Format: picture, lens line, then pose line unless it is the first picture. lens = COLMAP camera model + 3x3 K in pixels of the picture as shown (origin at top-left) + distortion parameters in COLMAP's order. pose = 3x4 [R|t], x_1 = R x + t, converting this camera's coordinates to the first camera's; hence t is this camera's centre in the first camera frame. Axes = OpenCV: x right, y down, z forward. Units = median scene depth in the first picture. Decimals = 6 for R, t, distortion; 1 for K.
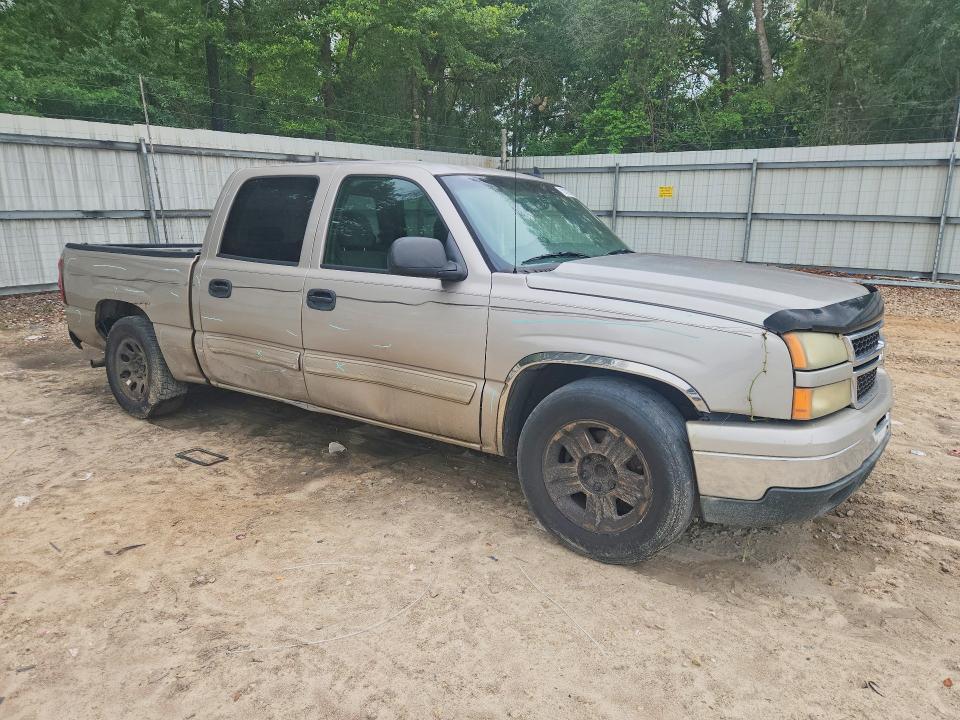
lens RADIAL K [[643.6, 0, 472.0], [0, 643.6, 357.3], [0, 0, 1]] dist [0.056561, -0.046218]
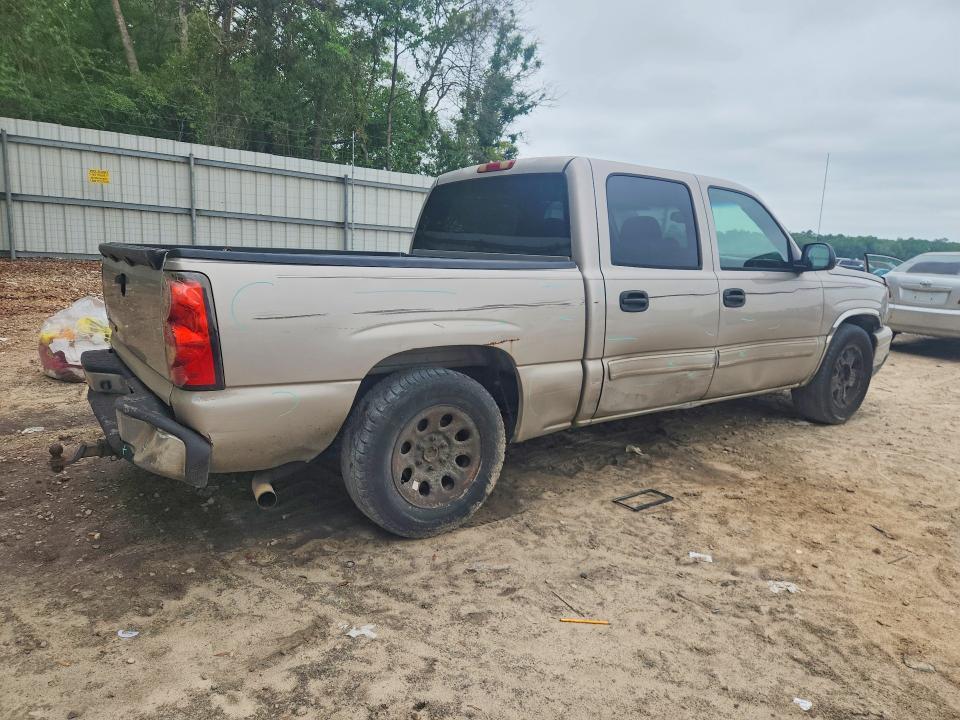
lens RADIAL K [[648.8, 0, 496.5], [0, 648.8, 357.1], [0, 0, 1]] dist [0.067334, -0.053970]
pose [[0.327292, -0.162938, 0.930769, -1.185640], [0.156293, 0.980788, 0.116736, -0.152846], [-0.931908, 0.107266, 0.346470, 0.819545]]
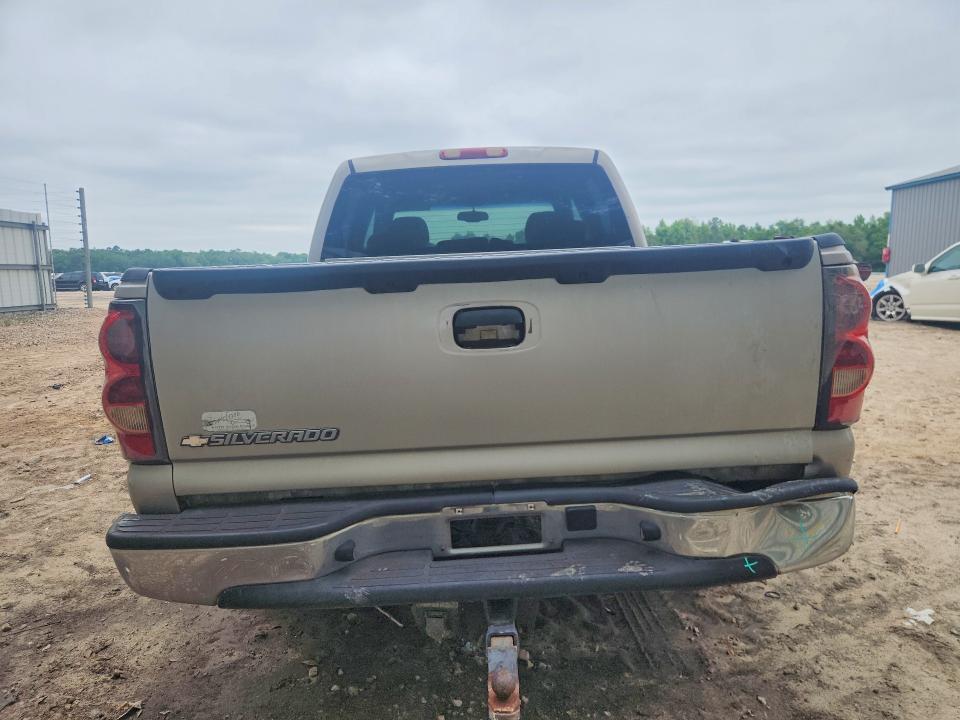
lens RADIAL K [[643.6, 0, 472.0], [0, 643.6, 357.3], [0, 0, 1]] dist [0.056561, -0.046218]
pose [[-0.588421, -0.113139, 0.800600, -0.945708], [0.191109, 0.942645, 0.273673, -0.292245], [-0.785645, 0.314037, -0.533051, 1.619486]]
